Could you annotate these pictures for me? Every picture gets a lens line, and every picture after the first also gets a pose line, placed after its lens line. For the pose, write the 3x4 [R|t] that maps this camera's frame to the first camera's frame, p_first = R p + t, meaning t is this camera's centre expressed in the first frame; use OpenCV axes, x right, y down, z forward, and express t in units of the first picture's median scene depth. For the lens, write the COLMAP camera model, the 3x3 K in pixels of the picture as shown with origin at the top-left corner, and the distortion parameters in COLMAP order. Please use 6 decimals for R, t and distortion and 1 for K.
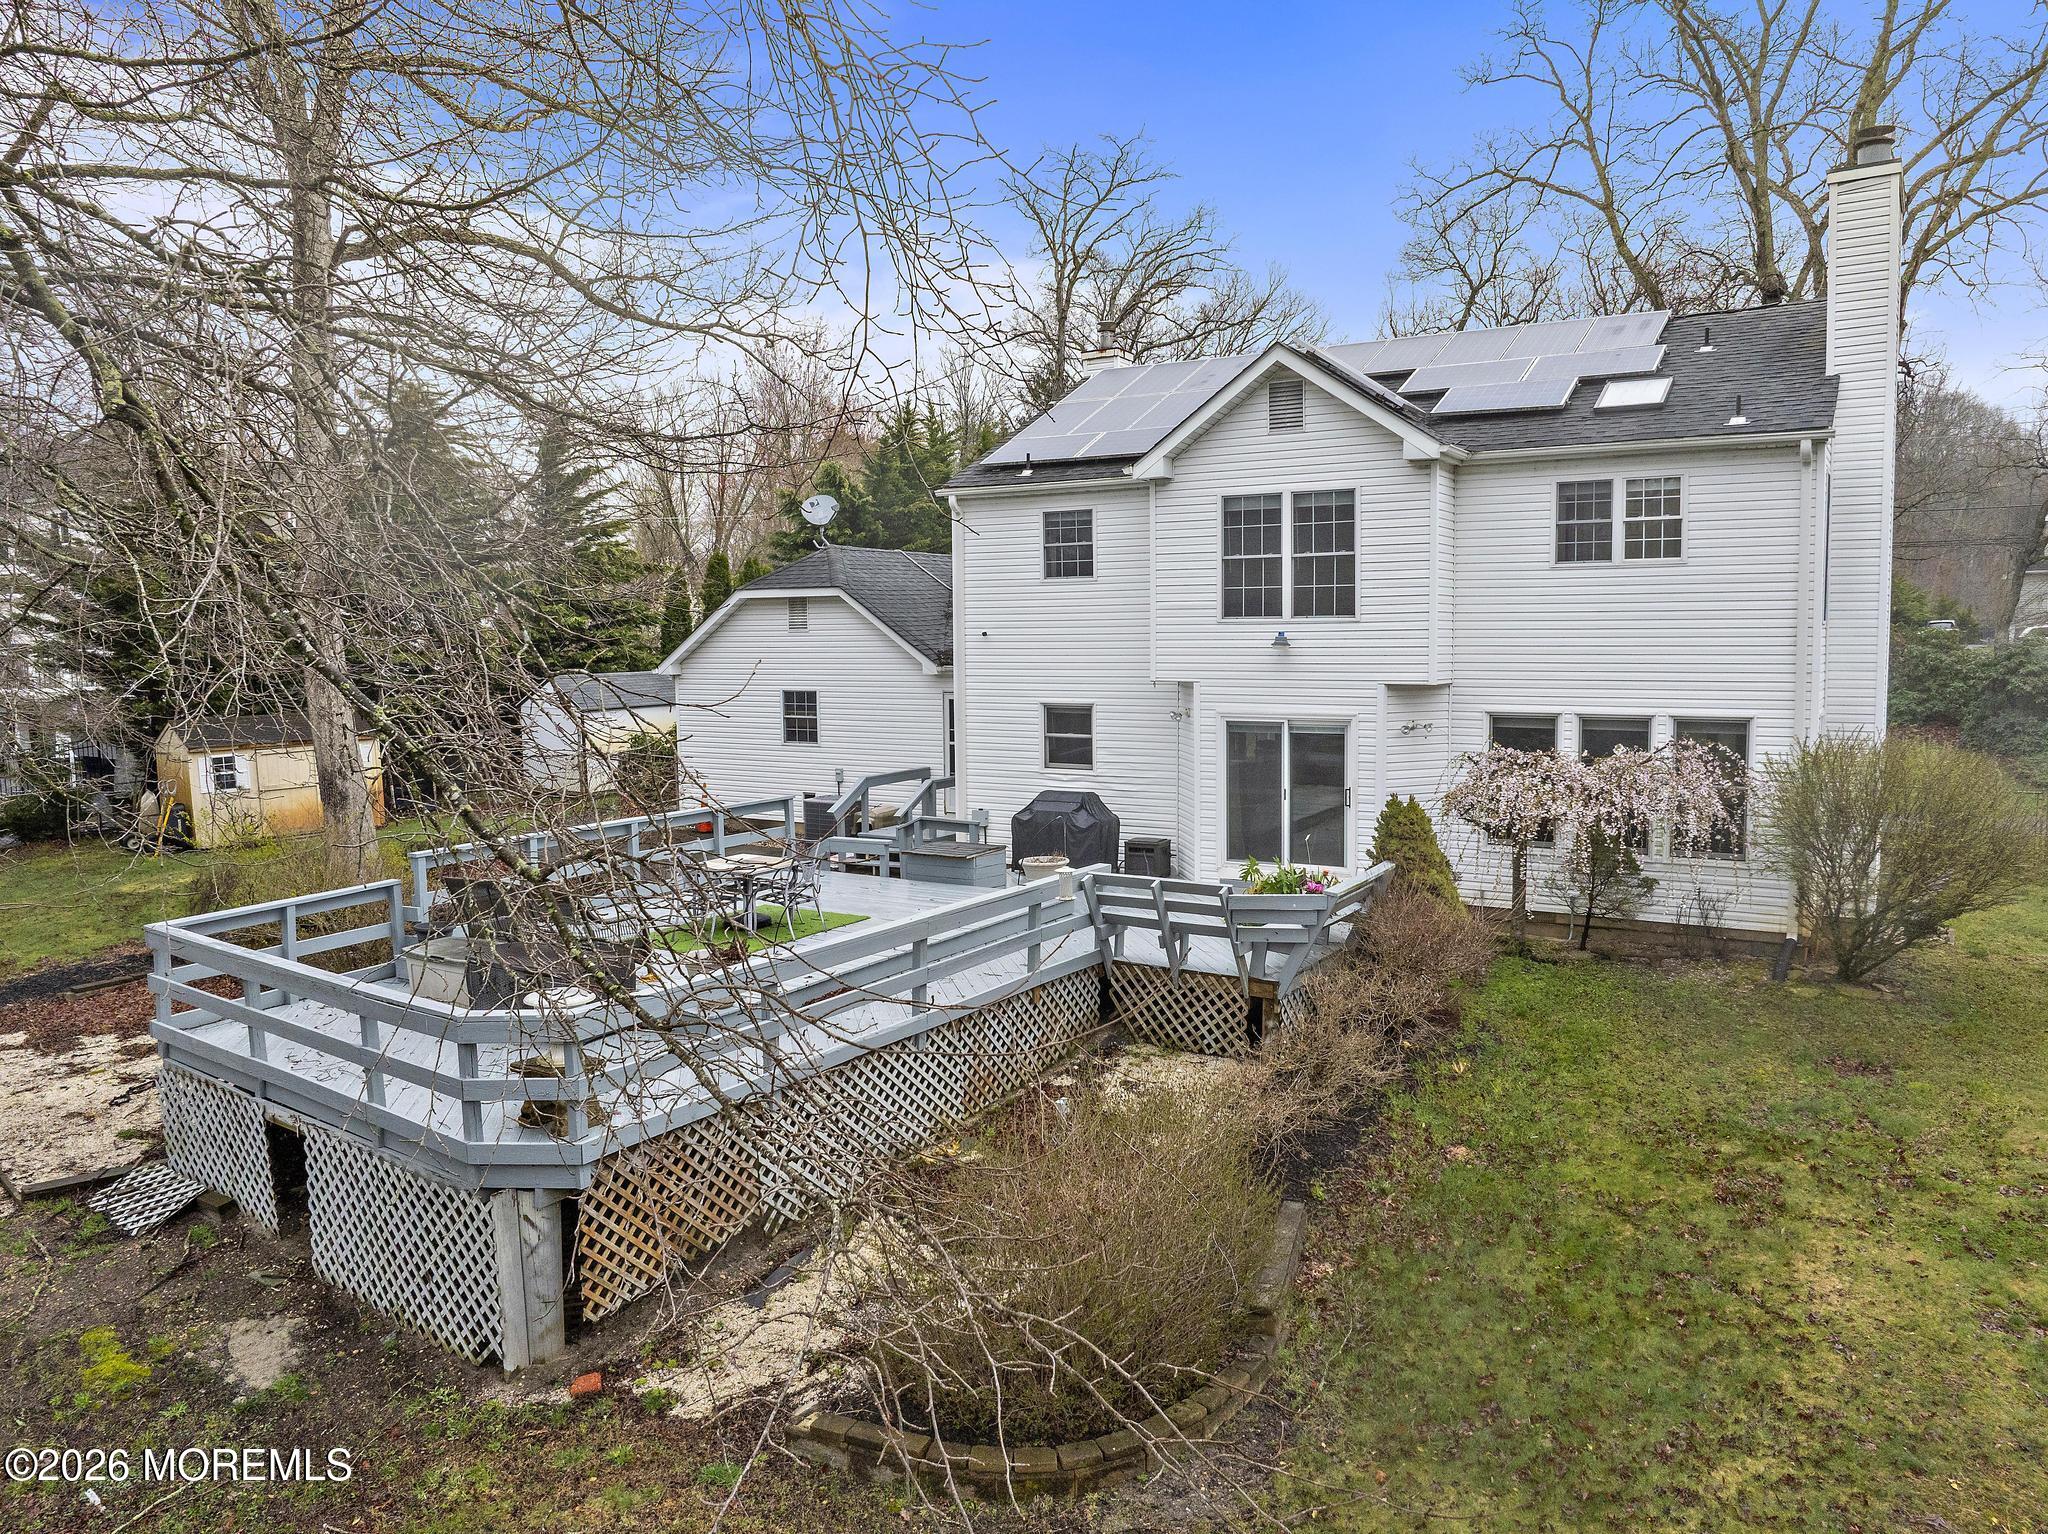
lens RADIAL K [[1440.6, 0, 1036.8], [0, 1440.6, 770.2], [0, 0, 1]] dist [-0.036540, 0.001291]
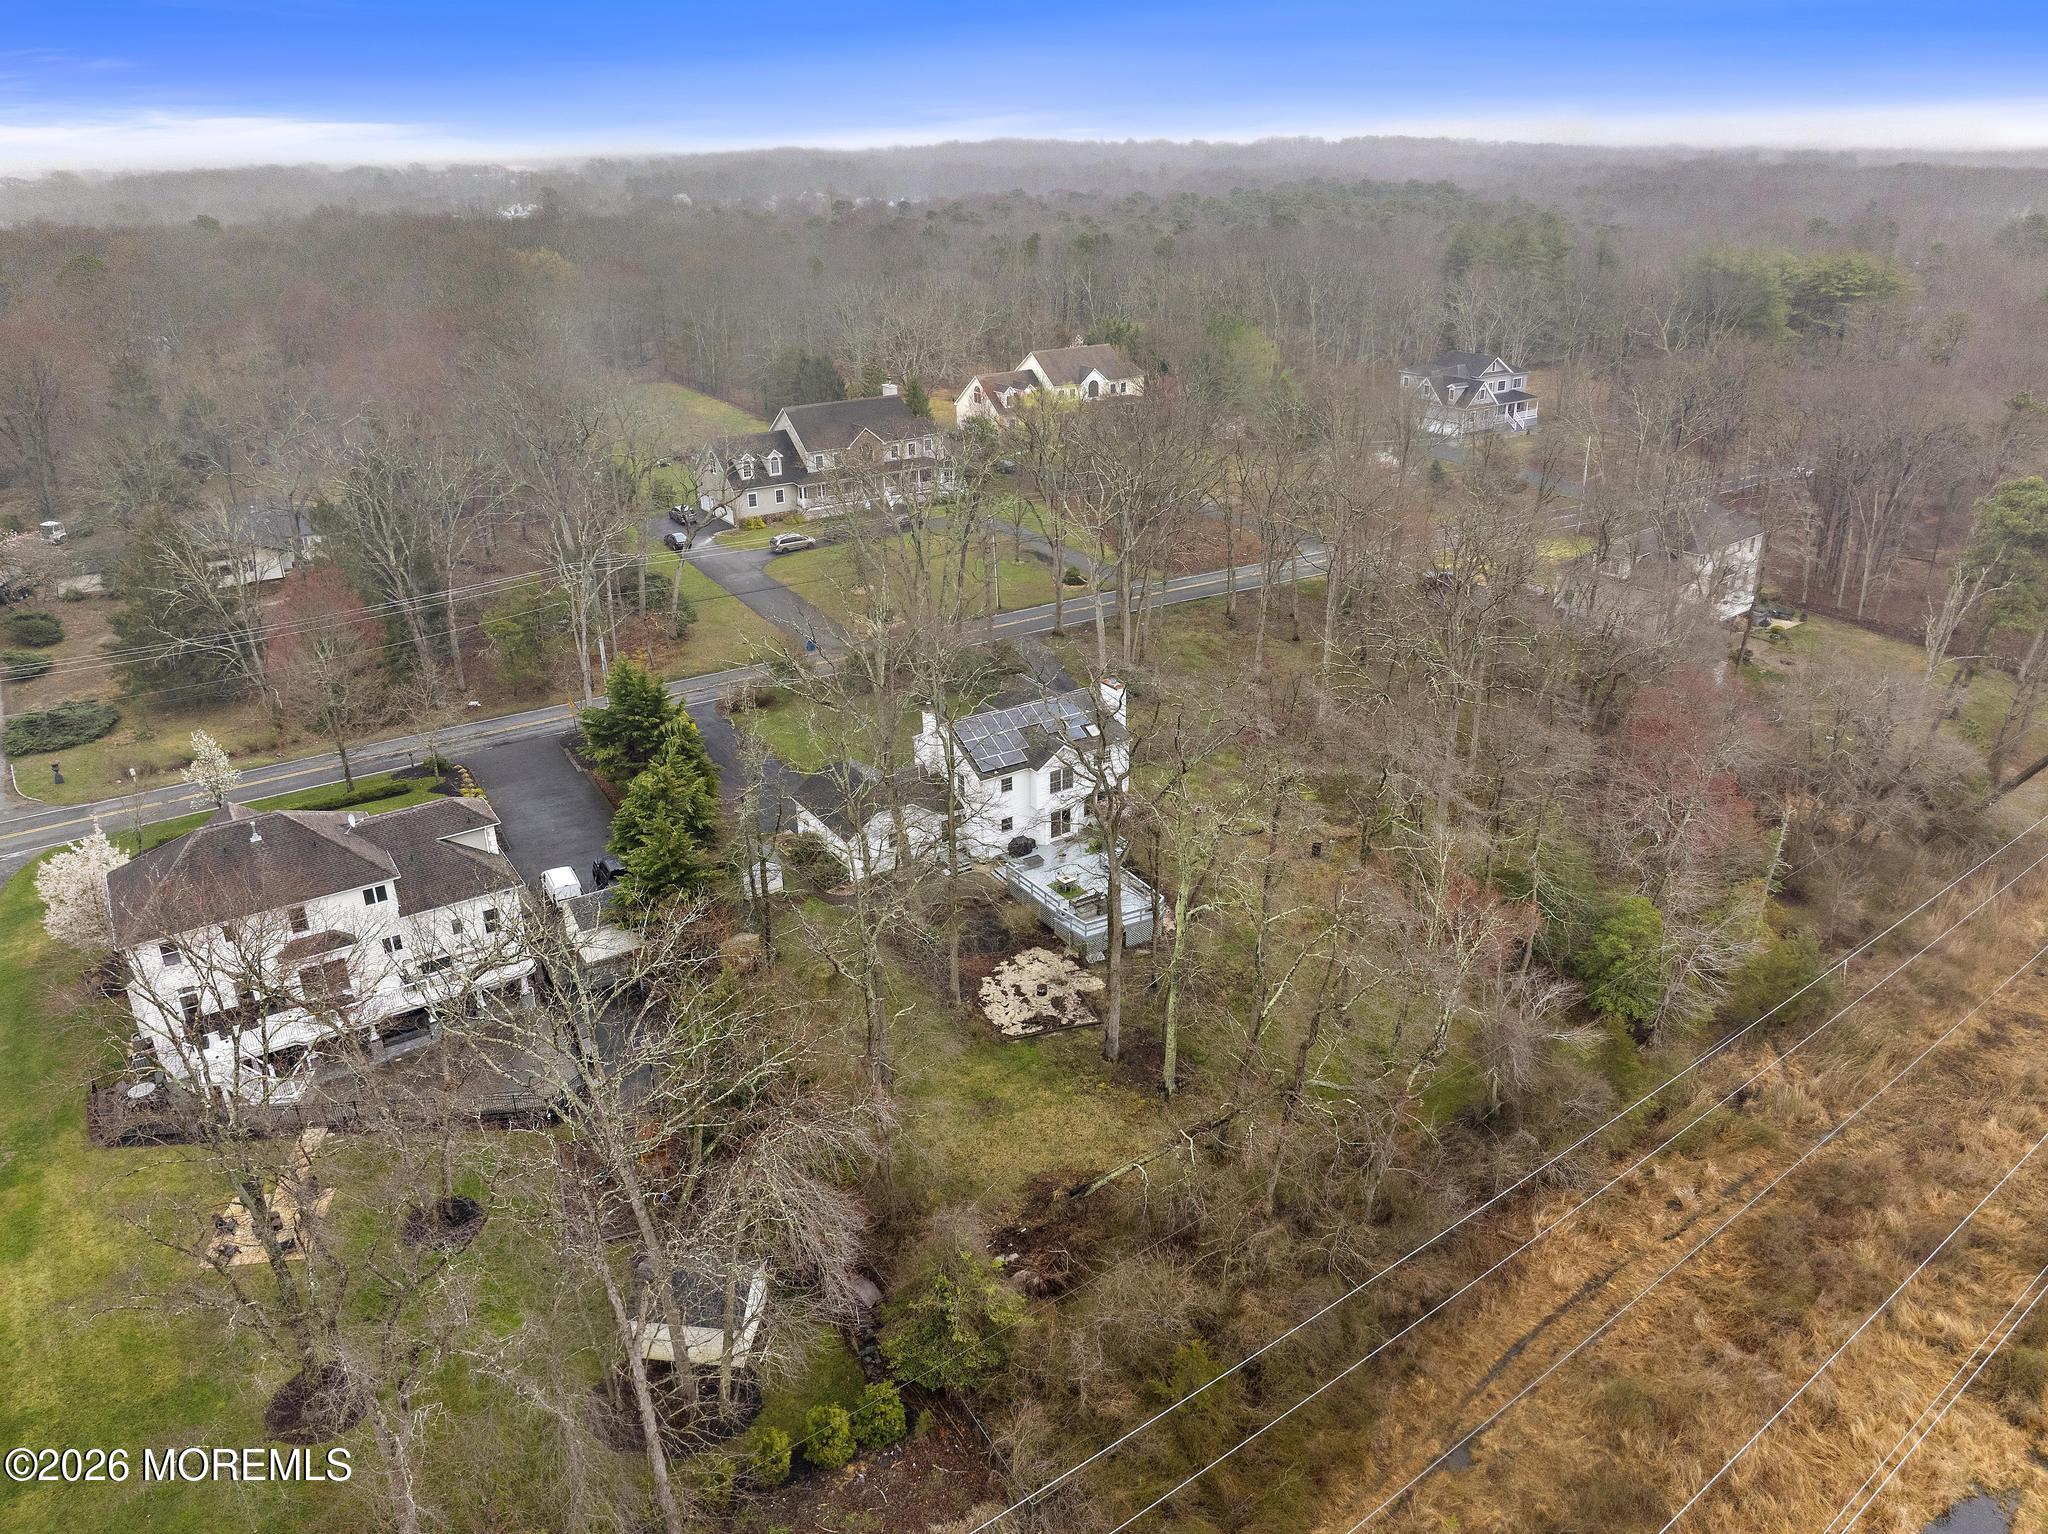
lens RADIAL K [[1440.6, 0, 1026.1], [0, 1440.6, 769.9], [0, 0, 1]] dist [-0.036540, 0.001291]
pose [[0.428823, -0.358570, 0.829179, -3.972885], [0.095215, 0.930682, 0.353221, -1.936952], [-0.898357, -0.072519, 0.433239, -1.050135]]
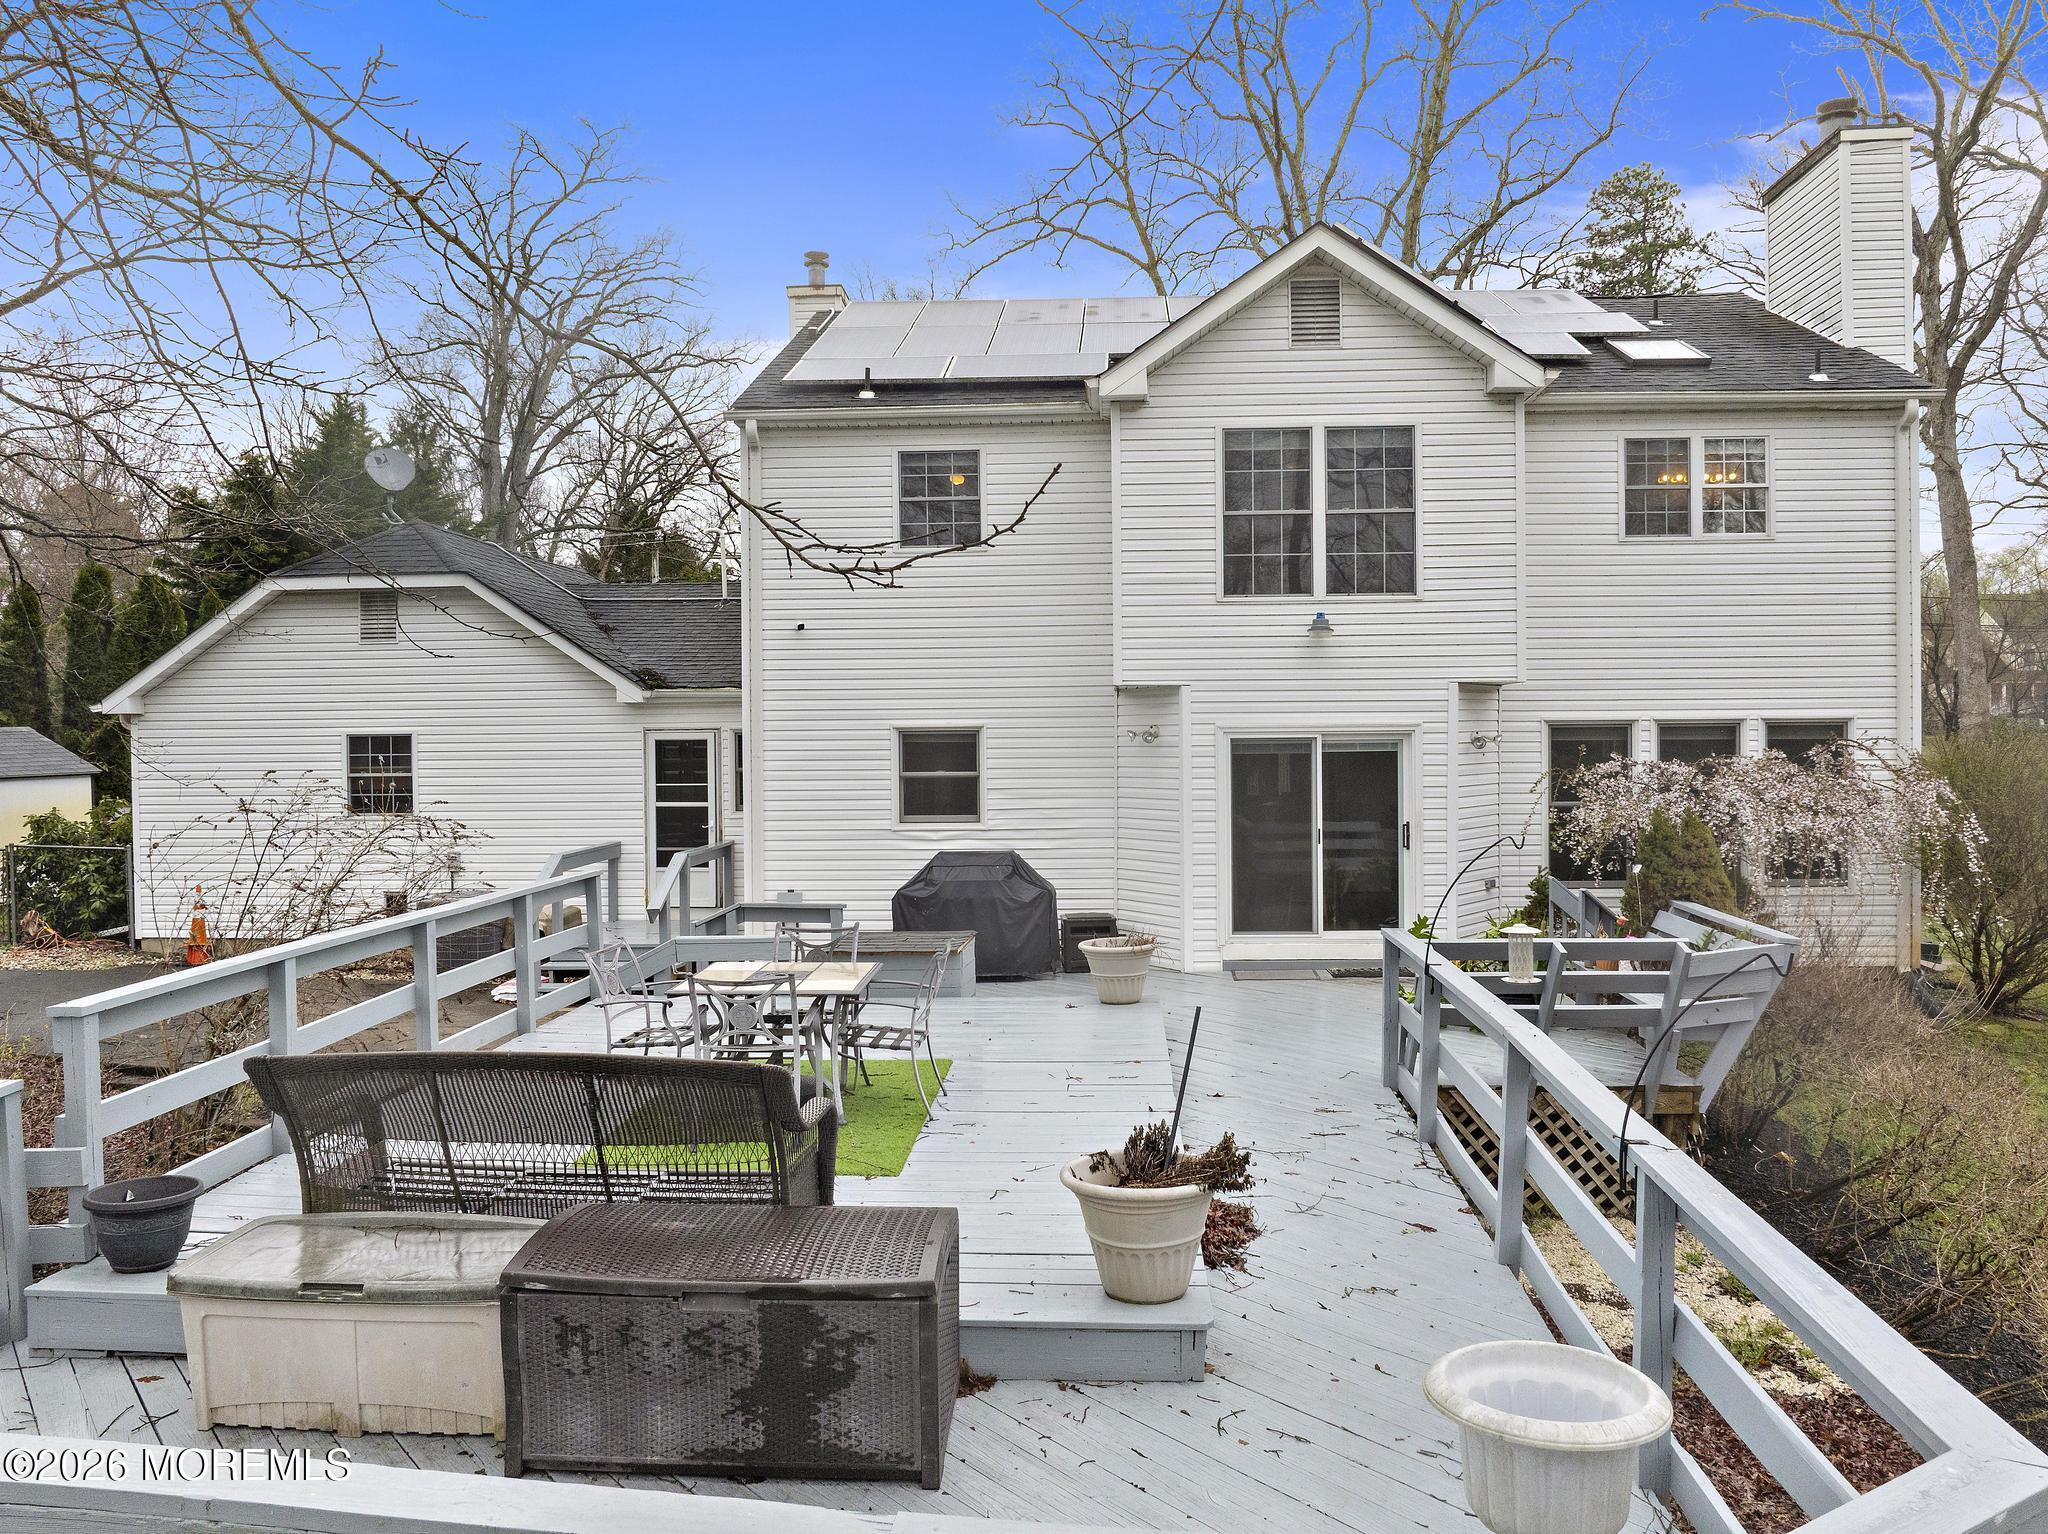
lens RADIAL K [[1440.6, 0, 1035.8], [0, 1440.6, 770.4], [0, 0, 1]] dist [-0.036540, 0.001291]
pose [[0.879793, -0.009021, 0.475271, -0.301522], [0.046663, 0.996630, -0.067465, 0.026146], [-0.473060, 0.081533, 0.877249, 0.422496]]
